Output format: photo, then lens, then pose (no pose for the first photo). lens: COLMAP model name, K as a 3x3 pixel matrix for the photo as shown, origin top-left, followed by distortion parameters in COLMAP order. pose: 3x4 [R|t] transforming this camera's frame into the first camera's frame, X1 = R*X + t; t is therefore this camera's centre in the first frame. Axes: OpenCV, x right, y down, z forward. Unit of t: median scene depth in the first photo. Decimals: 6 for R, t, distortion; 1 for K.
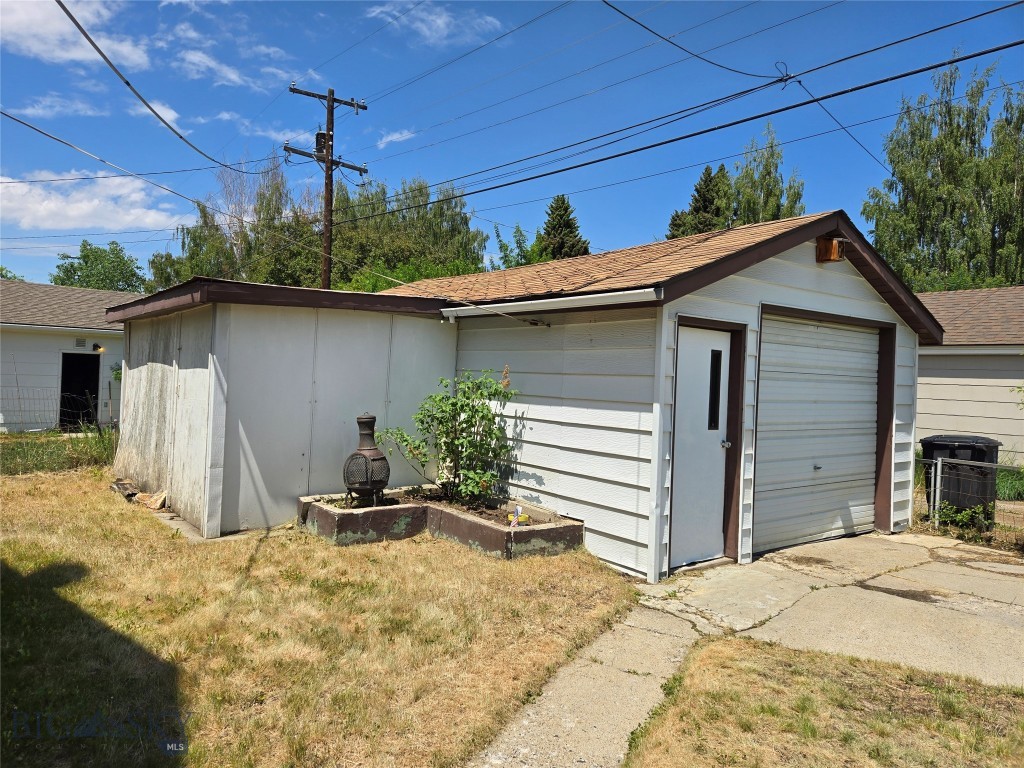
lens RADIAL K [[733.0, 0, 511.4], [0, 733.0, 350.3], [0, 0, 1]] dist [0.036815, -0.018589]
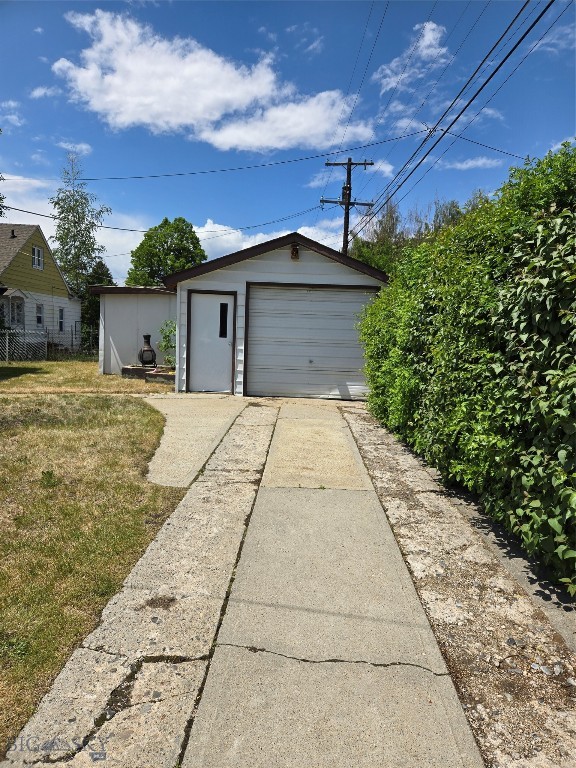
lens RADIAL K [[549.8, 0, 290.5], [0, 549.8, 385.2], [0, 0, 1]] dist [0.036815, -0.018589]
pose [[0.773319, 0.050692, -0.631987, 0.450180], [0.013428, 0.995266, 0.096262, 0.026870], [0.633875, -0.082927, 0.768977, -0.064327]]
